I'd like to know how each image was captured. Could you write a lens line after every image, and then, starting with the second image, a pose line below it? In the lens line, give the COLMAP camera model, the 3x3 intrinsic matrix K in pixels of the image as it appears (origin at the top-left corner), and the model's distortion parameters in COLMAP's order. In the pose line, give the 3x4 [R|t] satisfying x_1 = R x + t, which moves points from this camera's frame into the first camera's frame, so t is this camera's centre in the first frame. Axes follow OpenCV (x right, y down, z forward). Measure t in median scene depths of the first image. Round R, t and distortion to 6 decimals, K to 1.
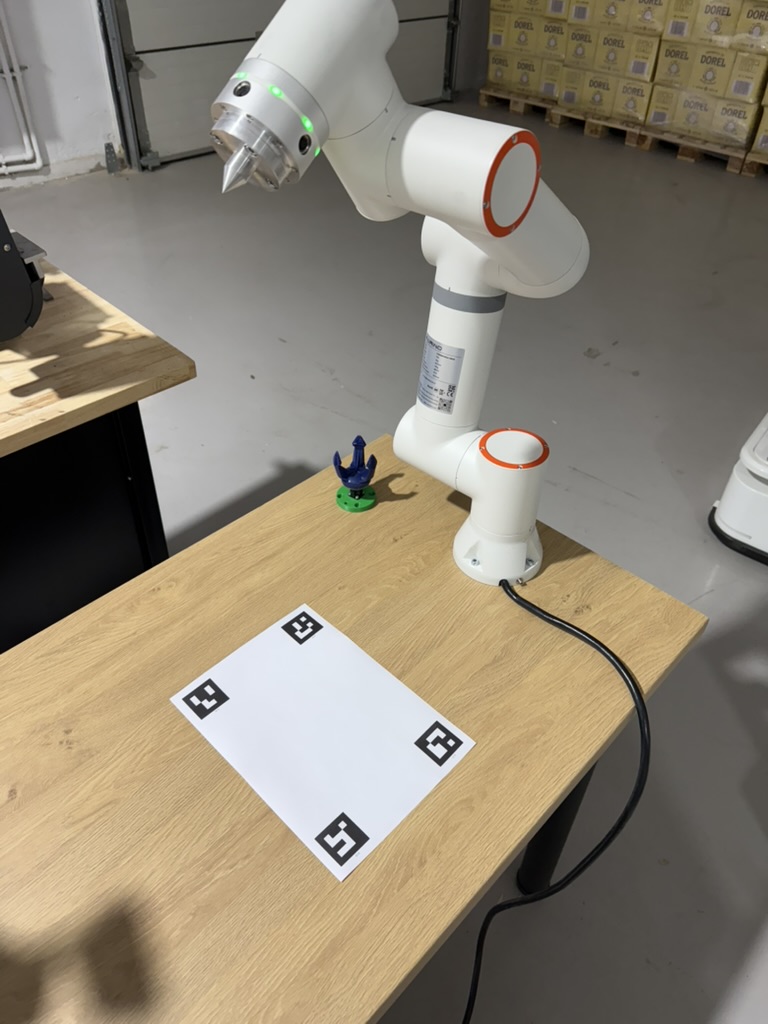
lens RADIAL K [[726.8, 0, 384.0], [0, 726.8, 512.0], [0, 0, 1]] dist [0.026455, -0.051977]
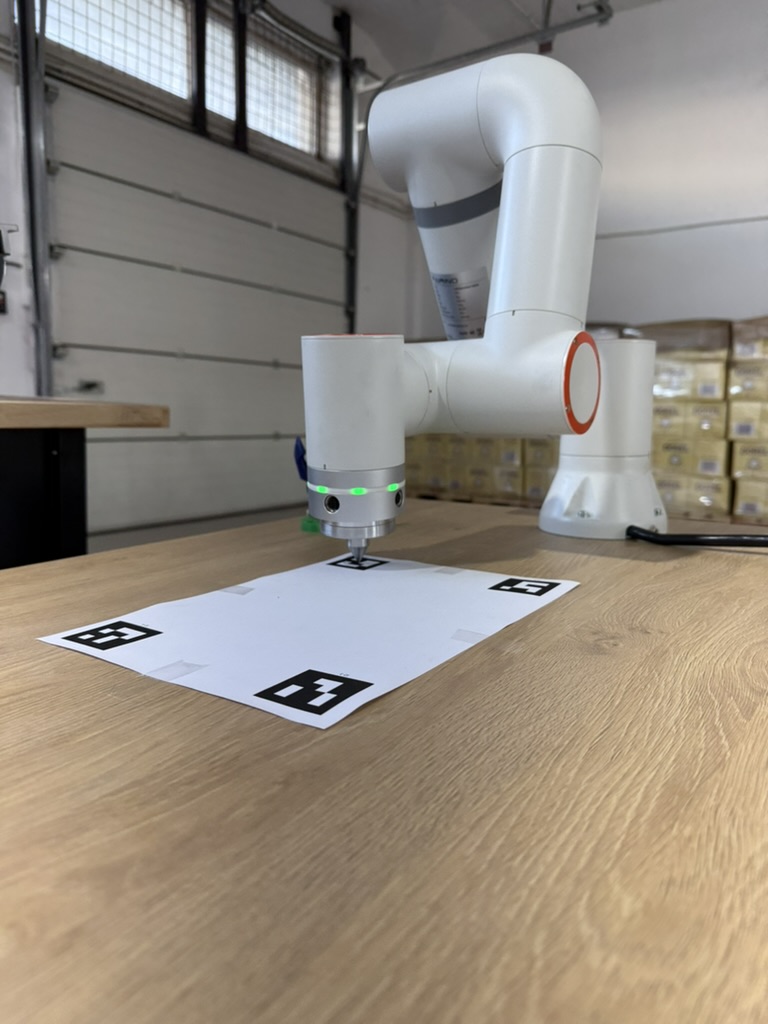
lens RADIAL K [[739.8, 0, 379.8], [0, 739.8, 510.5], [0, 0, 1]] dist [0.004327, -0.028782]
pose [[0.988810, -0.035971, 0.144779, -0.189900], [0.109386, 0.834730, -0.539686, 0.466953], [-0.101438, 0.549483, 0.829324, 0.439140]]
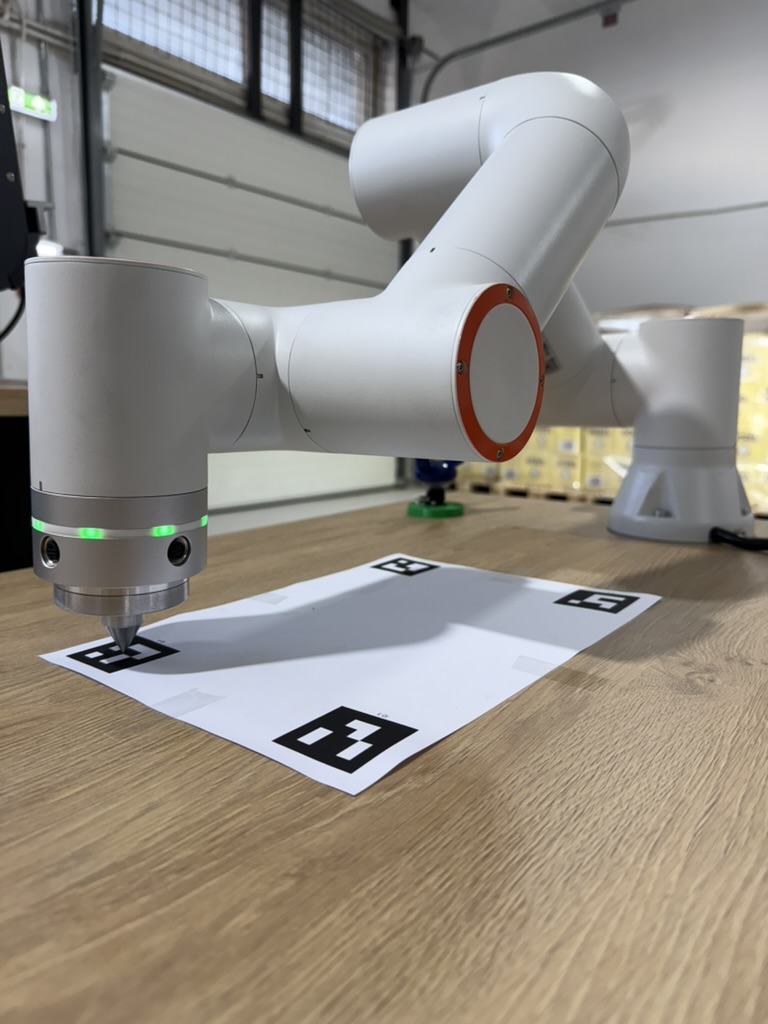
lens RADIAL K [[749.2, 0, 382.8], [0, 749.2, 512.7], [0, 0, 1]] dist [-0.036821, 0.011498]
pose [[0.996641, -0.028554, 0.076756, -0.178219], [0.065030, 0.845618, -0.529813, 0.426142], [-0.049778, 0.533025, 0.844634, 0.486951]]
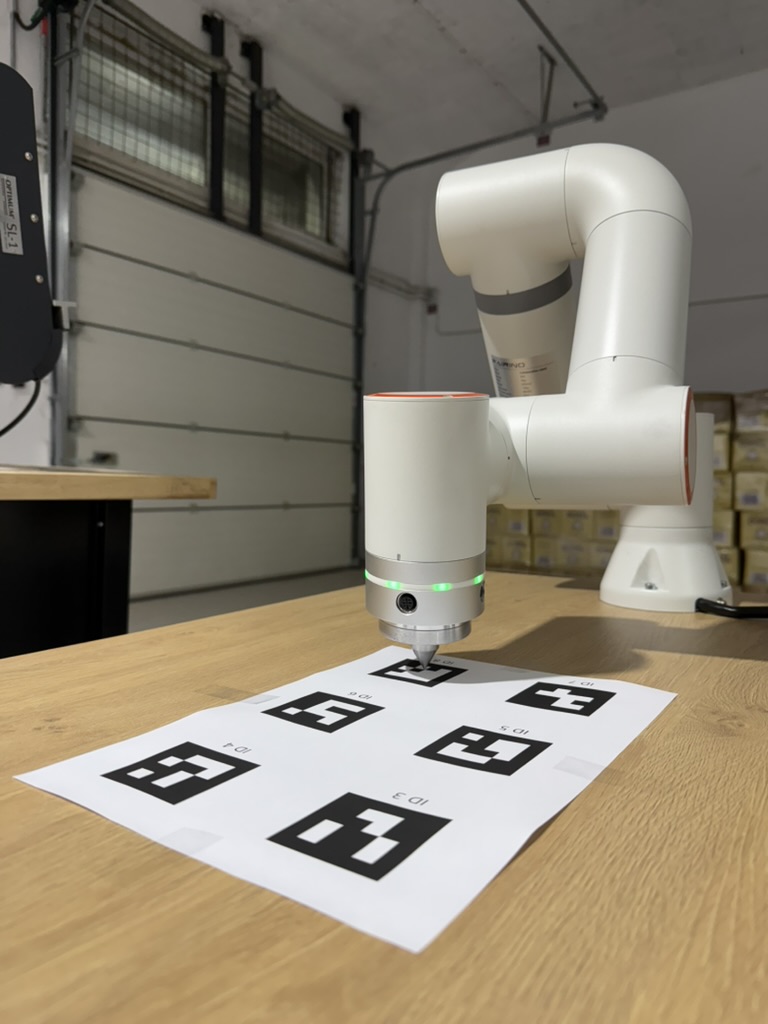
lens RADIAL K [[741.0, 0, 386.0], [0, 741.0, 506.8], [0, 0, 1]] dist [-0.022634, 0.003350]
pose [[0.987824, -0.021793, 0.154038, -0.252055], [0.113722, 0.776813, -0.619378, 0.452737], [-0.106161, 0.629354, 0.769833, 0.451366]]
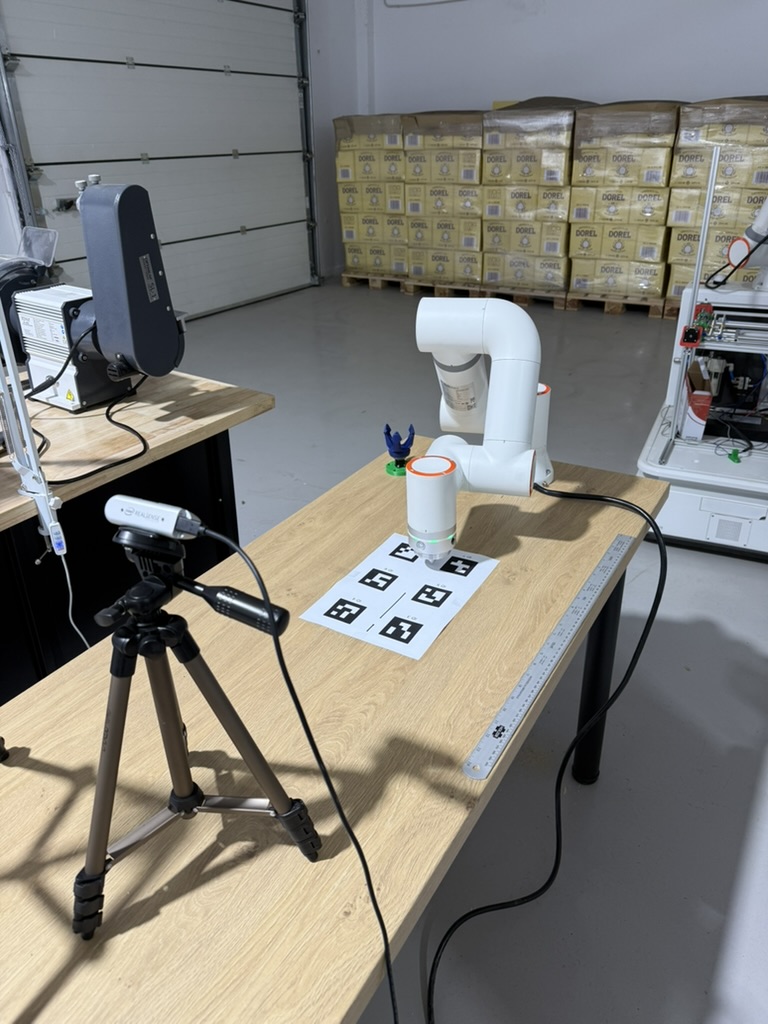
lens RADIAL K [[726.8, 0, 384.0], [0, 726.8, 512.0], [0, 0, 1]] dist [0.026455, -0.051977]
pose [[0.974055, -0.147023, 0.172050, -0.414936], [0.183270, 0.958466, -0.218529, 0.439177], [-0.132775, 0.244390, 0.960544, -0.381259]]
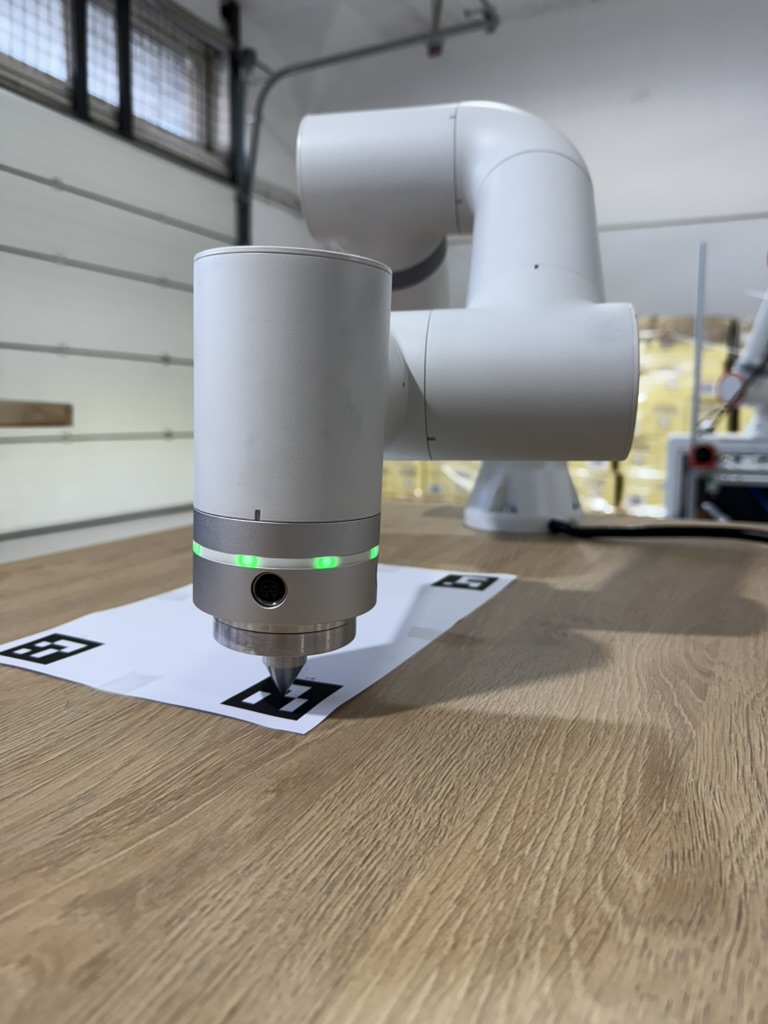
lens RADIAL K [[749.6, 0, 380.4], [0, 749.6, 509.8], [0, 0, 1]] dist [-0.021797, -0.000635]
pose [[0.958121, -0.055987, 0.280838, -0.222945], [0.200395, 0.831649, -0.517882, 0.462298], [-0.204564, 0.552472, 0.808040, 0.443494]]
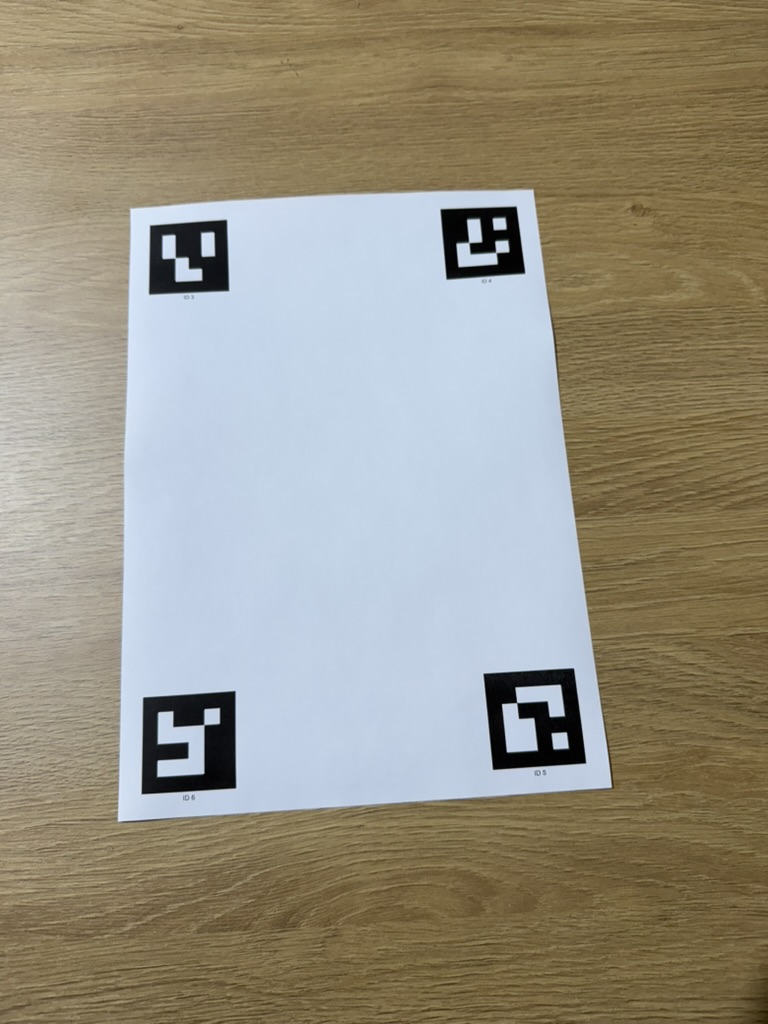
lens RADIAL K [[749.6, 0, 380.4], [0, 749.6, 509.8], [0, 0, 1]] dist [-0.021797, -0.000635]
pose [[0.741200, 0.650469, -0.165868, 0.007167], [-0.447040, 0.662624, 0.600903, 0.037183], [0.500777, -0.371239, 0.781923, 0.598692]]
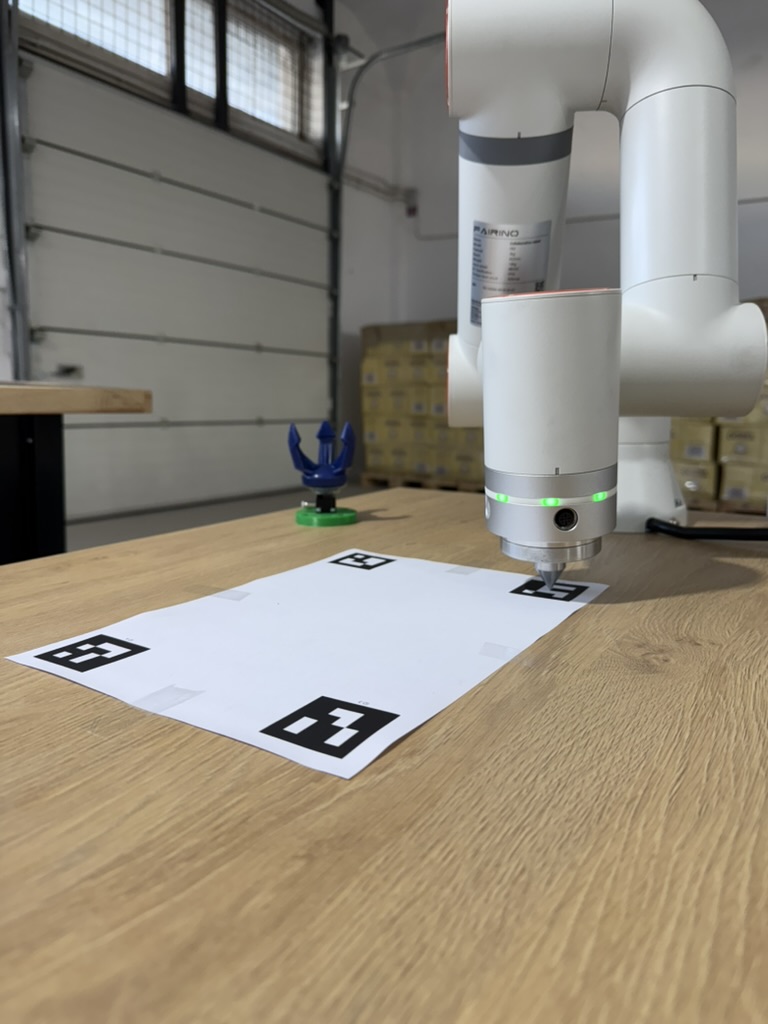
lens RADIAL K [[743.8, 0, 378.4], [0, 743.8, 513.2], [0, 0, 1]] dist [-0.024466, 0.000526]
pose [[0.985494, -0.043627, 0.164007, -0.199579], [0.123643, 0.846542, -0.517763, 0.429722], [-0.116250, 0.530531, 0.839657, 0.482490]]
